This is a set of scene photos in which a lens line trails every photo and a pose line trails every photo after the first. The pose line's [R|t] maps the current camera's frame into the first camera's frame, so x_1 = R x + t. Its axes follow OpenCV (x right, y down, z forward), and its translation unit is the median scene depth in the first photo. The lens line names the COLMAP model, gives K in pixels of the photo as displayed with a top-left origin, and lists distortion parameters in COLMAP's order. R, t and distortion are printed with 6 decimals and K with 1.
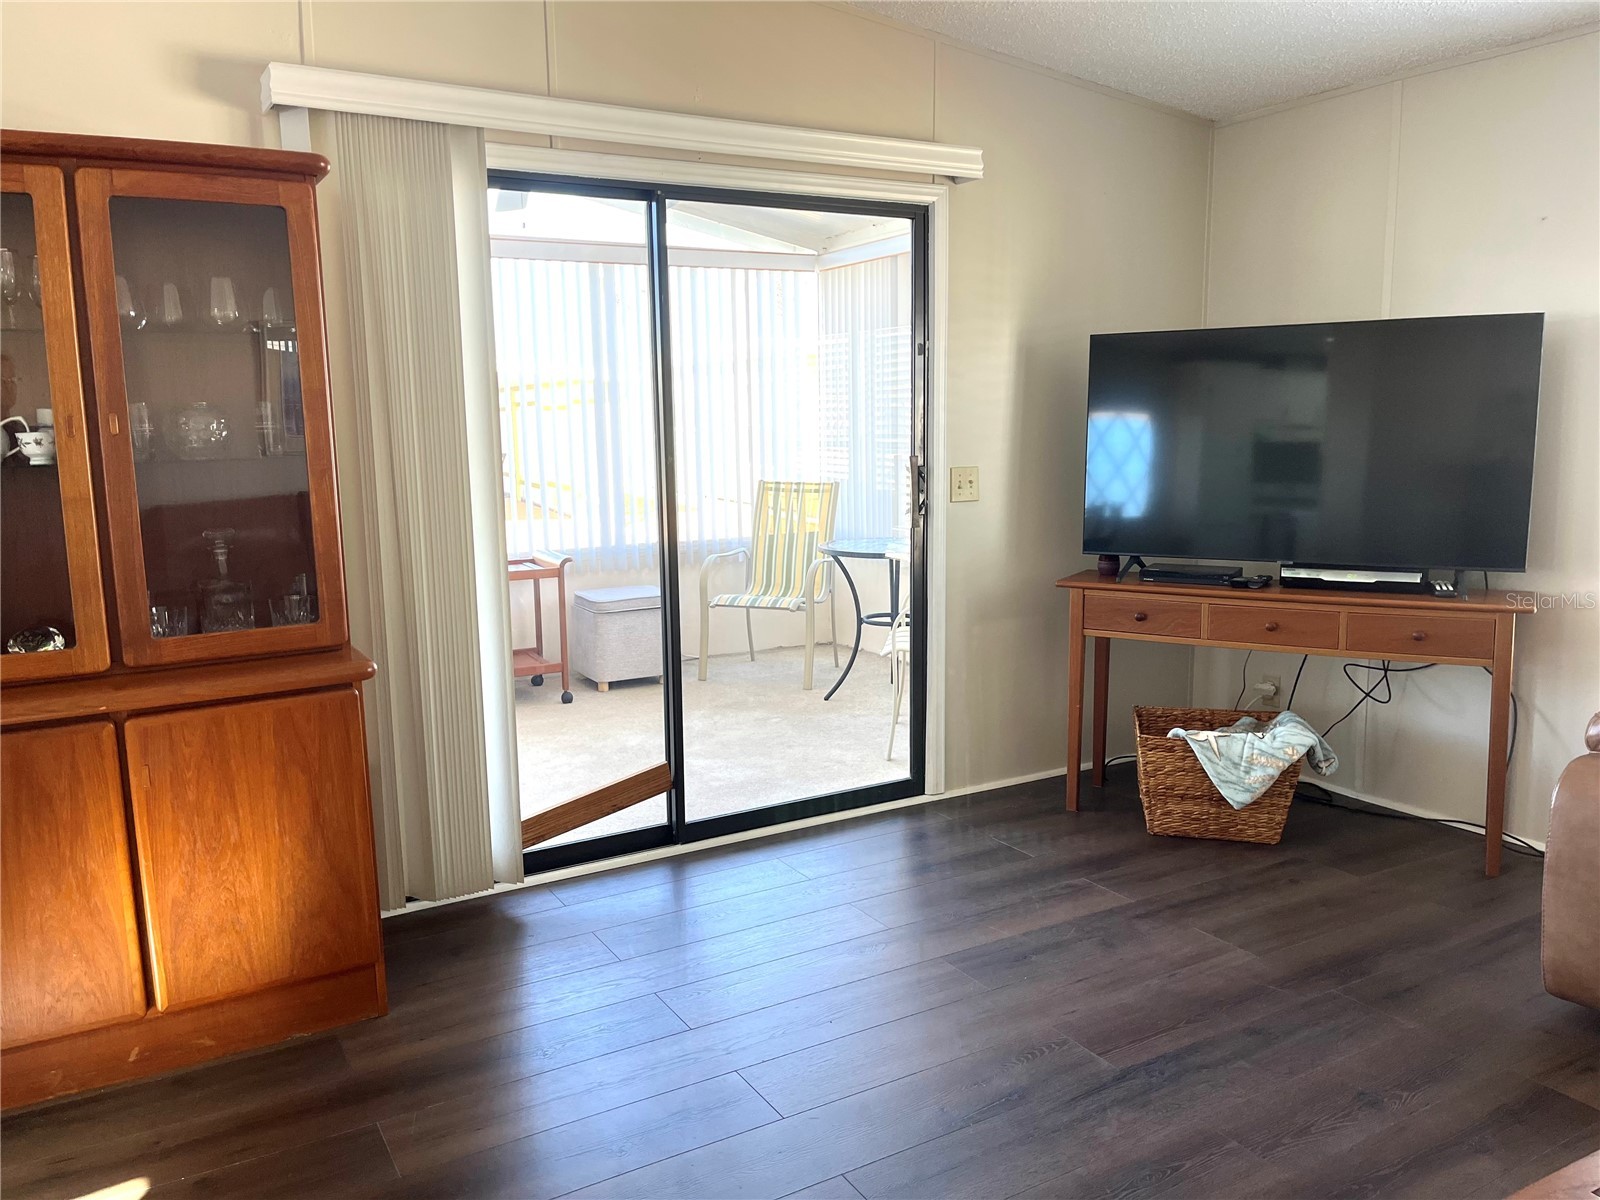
lens RADIAL K [[1203.5, 0, 800.0], [0, 1203.5, 600.0], [0, 0, 1]] dist [0.067384, -0.076044]
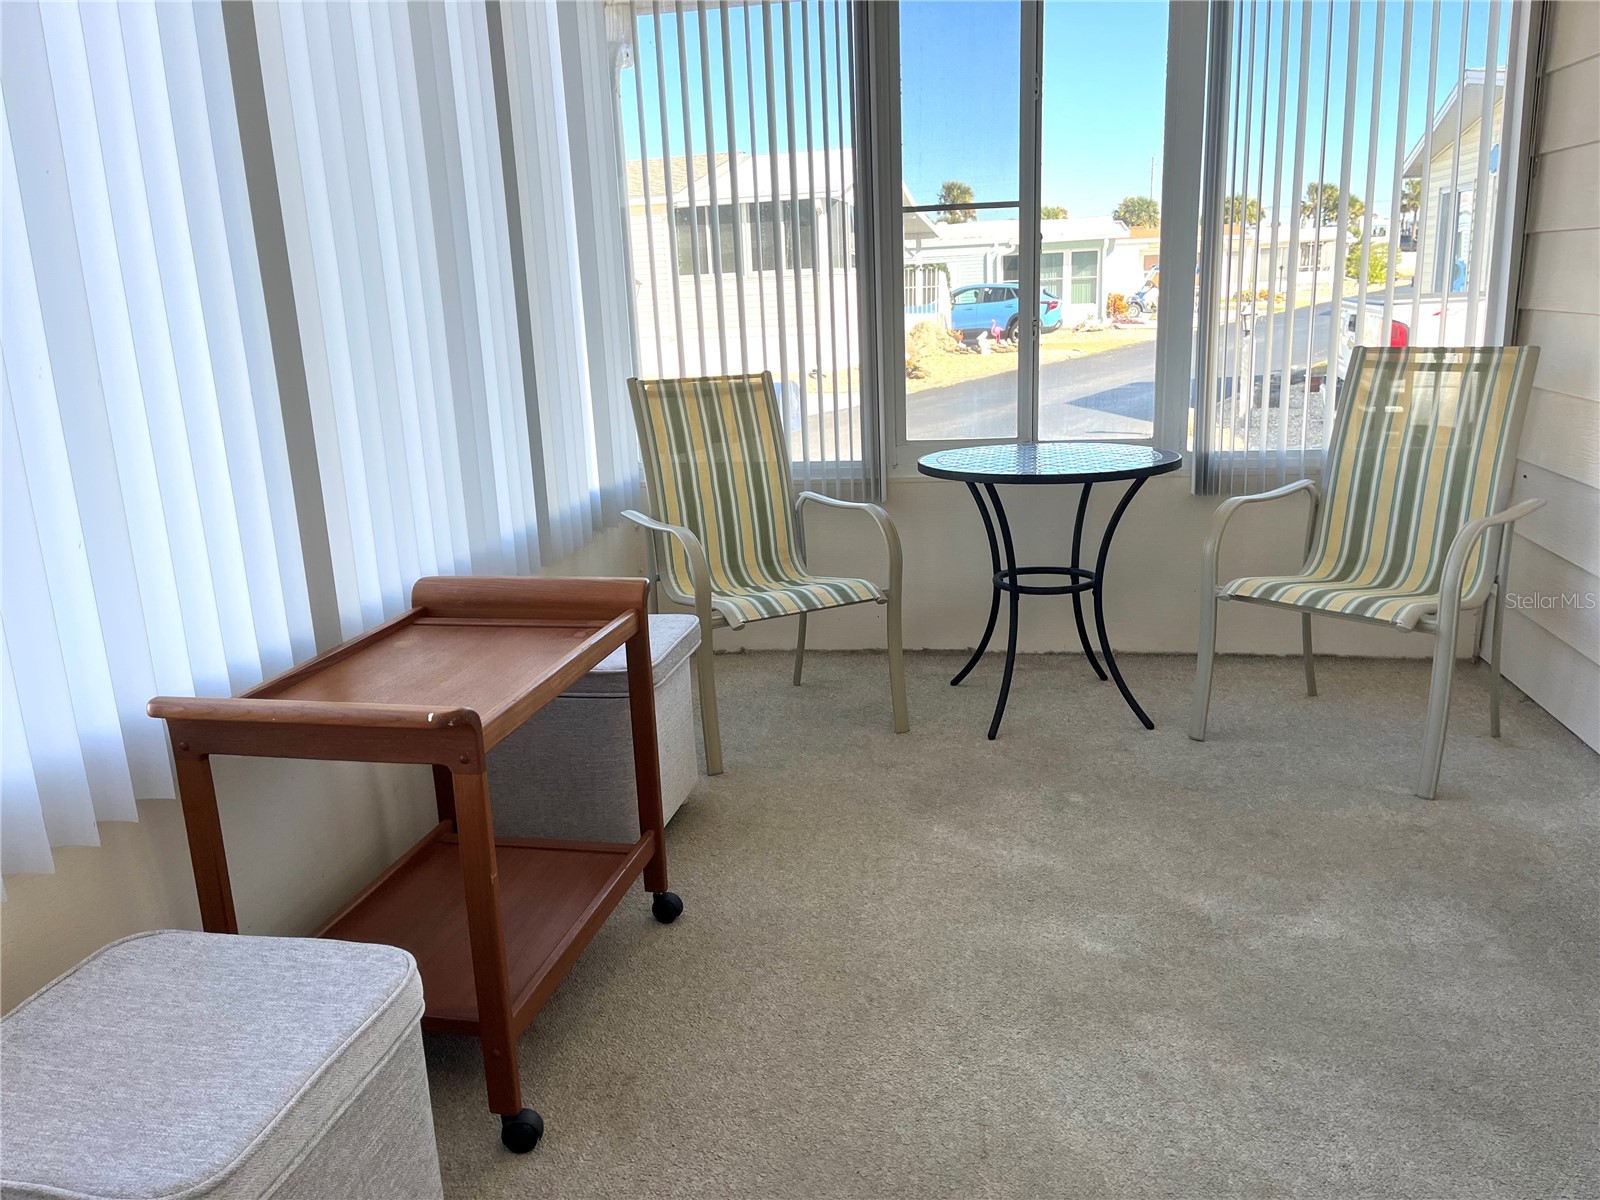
lens RADIAL K [[1203.5, 0, 800.0], [0, 1203.5, 600.0], [0, 0, 1]] dist [0.067384, -0.076044]
pose [[0.629888, -0.211548, 0.747321, -0.554556], [0.143334, 0.977327, 0.155846, -0.106261], [-0.763346, 0.008951, 0.645928, 0.810833]]
